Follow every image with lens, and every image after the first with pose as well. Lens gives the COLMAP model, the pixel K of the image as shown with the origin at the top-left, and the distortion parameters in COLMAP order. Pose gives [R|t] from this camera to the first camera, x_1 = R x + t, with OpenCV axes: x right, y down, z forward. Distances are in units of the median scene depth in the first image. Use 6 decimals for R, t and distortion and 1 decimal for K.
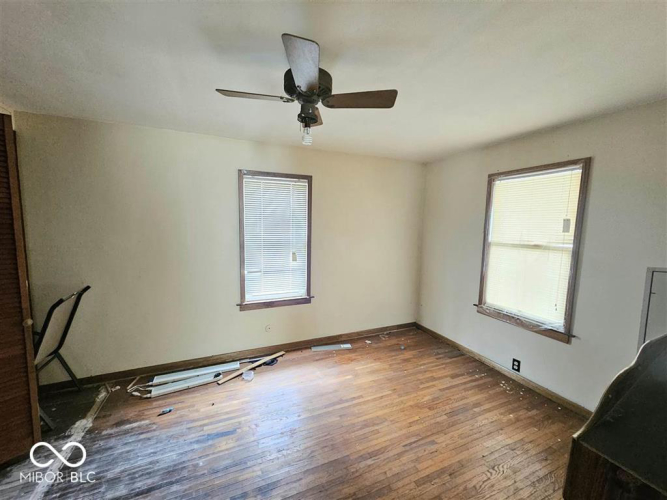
lens RADIAL K [[273.4, 0, 332.5], [0, 273.4, 249.8], [0, 0, 1]] dist [-0.002456, 0.001187]
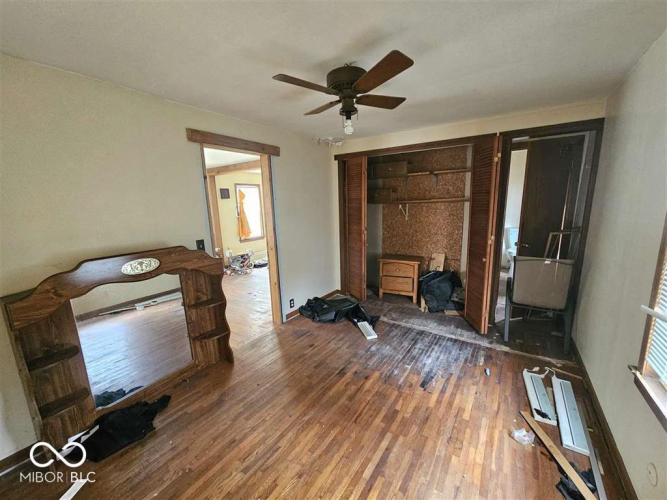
lens RADIAL K [[273.4, 0, 334.5], [0, 273.4, 253.9], [0, 0, 1]] dist [-0.002456, 0.001187]
pose [[-0.840021, 0.105558, -0.532187, 0.426055], [-0.036865, 0.967519, 0.250095, -0.118937], [0.541301, 0.229704, -0.808845, 1.374131]]
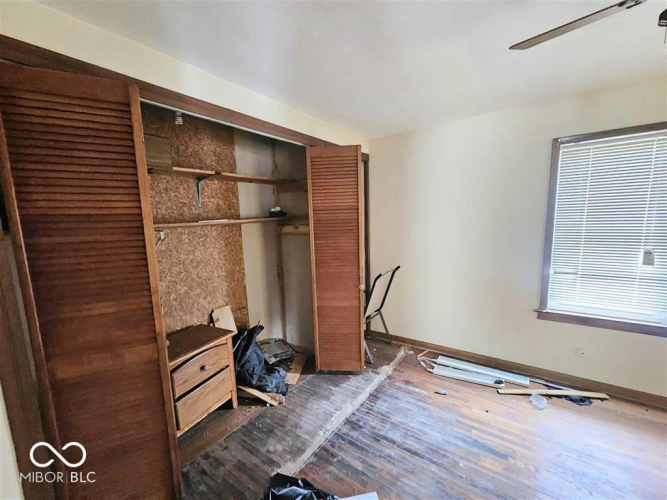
lens RADIAL K [[273.4, 0, 334.0], [0, 273.4, 252.7], [0, 0, 1]] dist [-0.002456, 0.001187]
pose [[0.511648, 0.078939, -0.855561, 0.039279], [-0.033658, 0.996848, 0.071847, -0.011048], [0.858536, -0.007964, 0.512692, 0.094856]]
